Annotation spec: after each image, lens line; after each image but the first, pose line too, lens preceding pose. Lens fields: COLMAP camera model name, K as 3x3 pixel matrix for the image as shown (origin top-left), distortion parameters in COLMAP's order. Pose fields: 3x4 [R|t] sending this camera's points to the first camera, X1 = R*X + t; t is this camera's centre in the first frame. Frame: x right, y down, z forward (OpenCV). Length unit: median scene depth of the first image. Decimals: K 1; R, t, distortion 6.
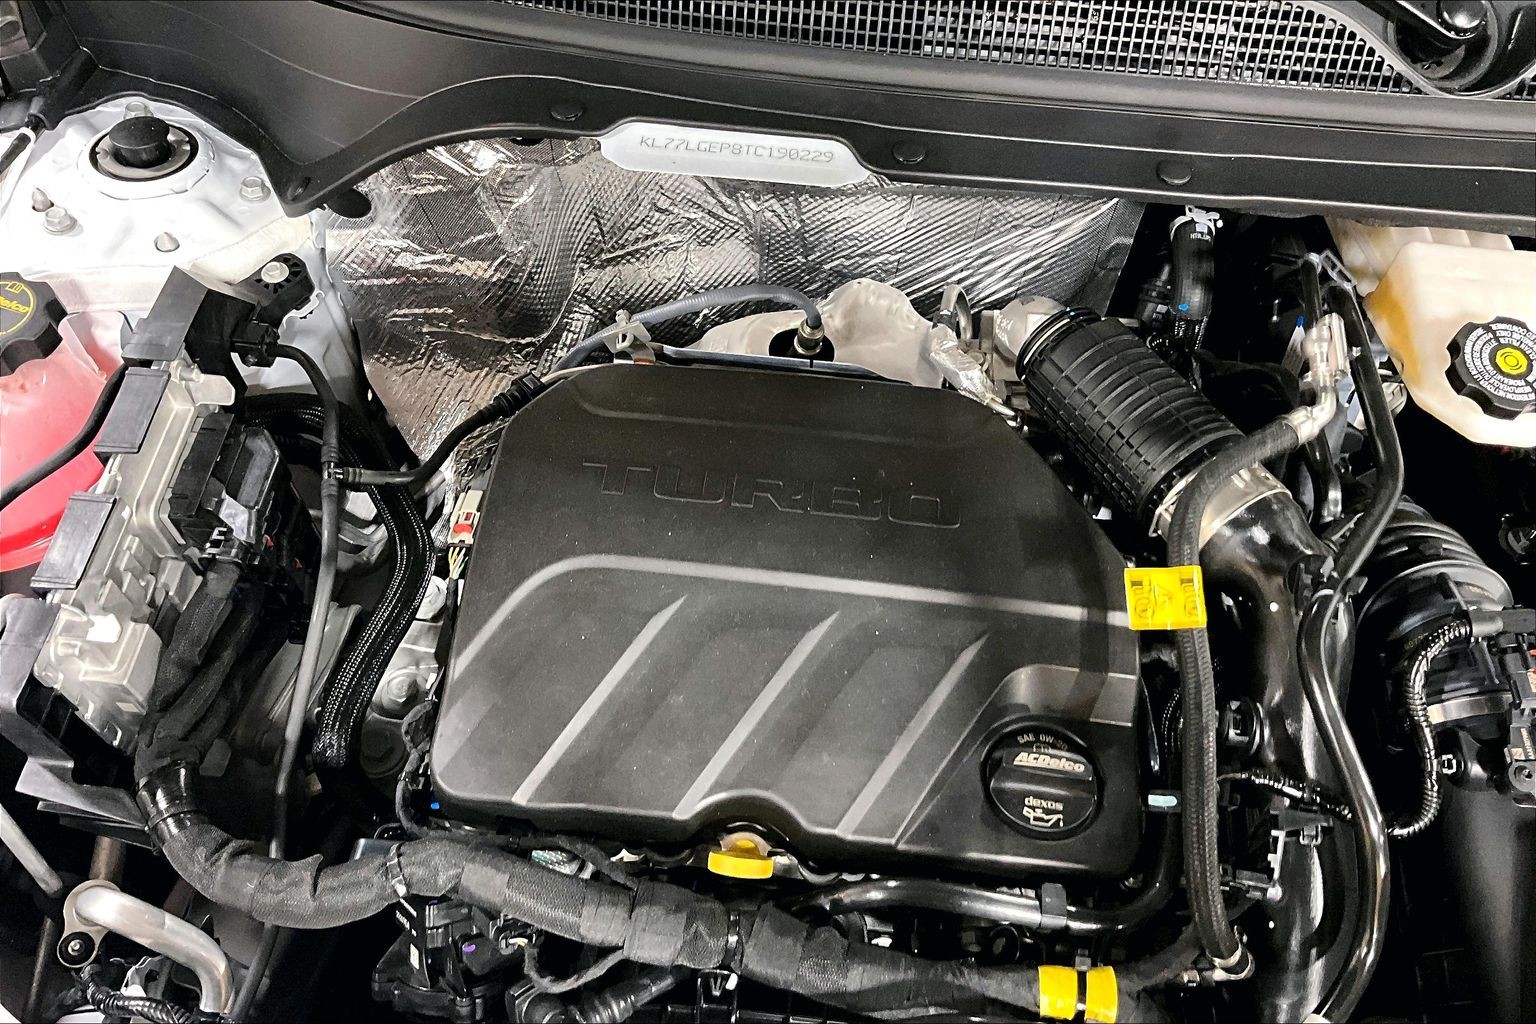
lens RADIAL K [[1287.7, 0, 764.4], [0, 1287.7, 511.8], [0, 0, 1]] dist [0.096052, -0.208583]
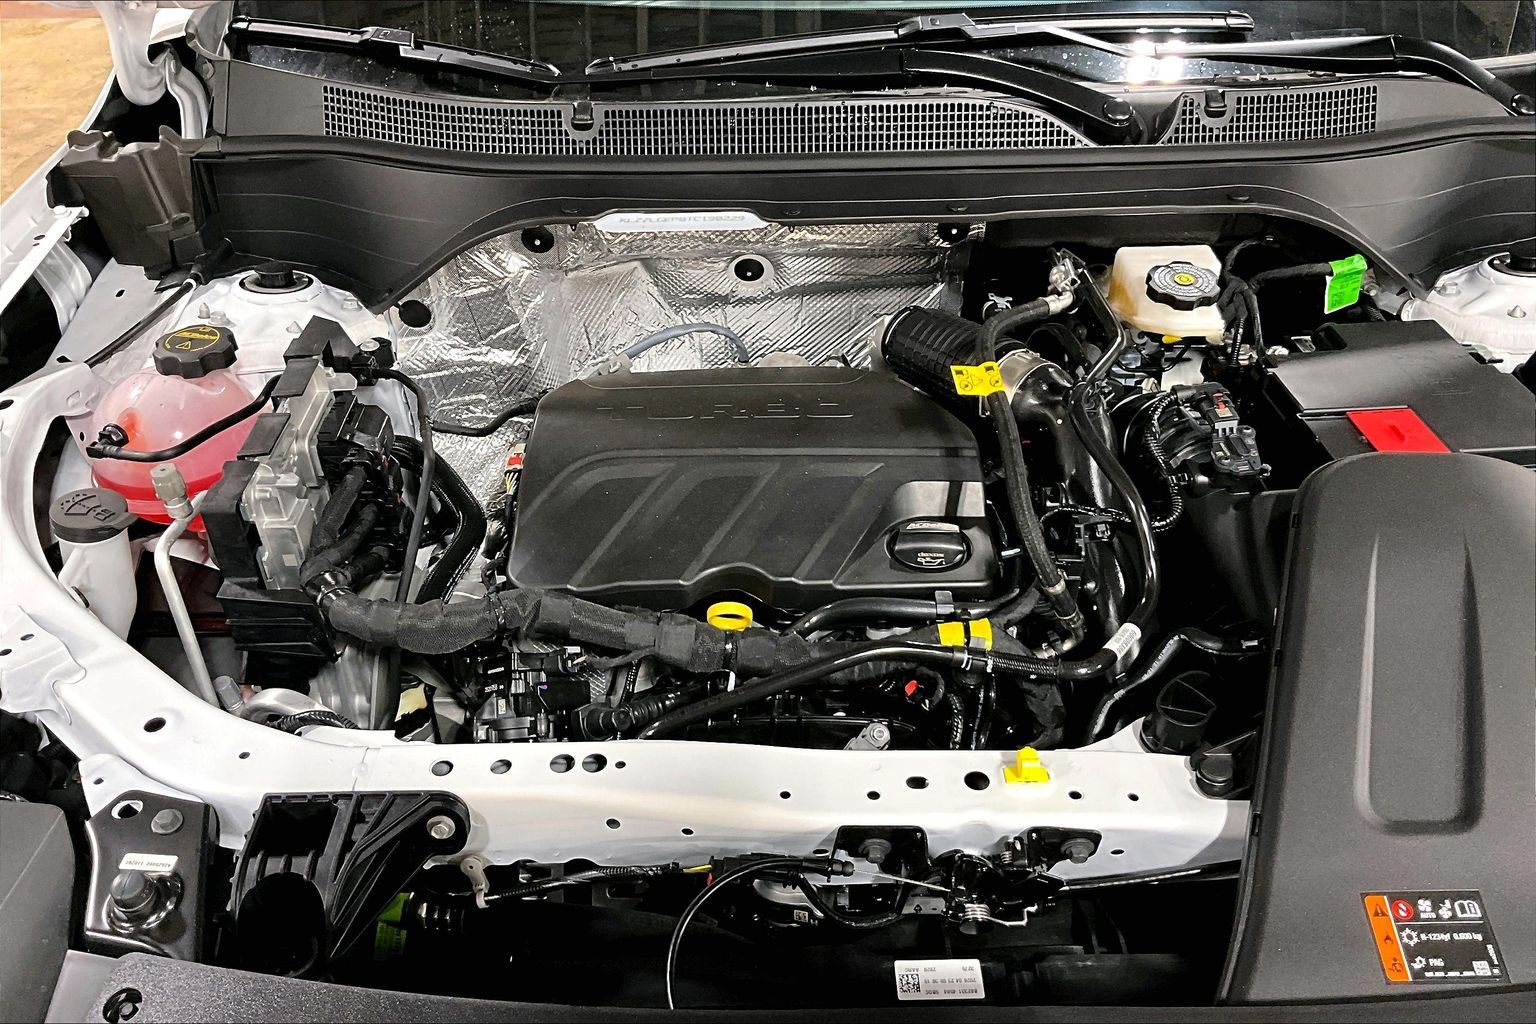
lens RADIAL K [[1287.7, 0, 763.0], [0, 1287.7, 511.9], [0, 0, 1]] dist [0.096052, -0.208583]
pose [[0.993793, -0.088552, 0.067340, -0.062269], [0.106586, 0.931284, -0.348353, 0.616000], [-0.031865, 0.353368, 0.934941, -0.345195]]
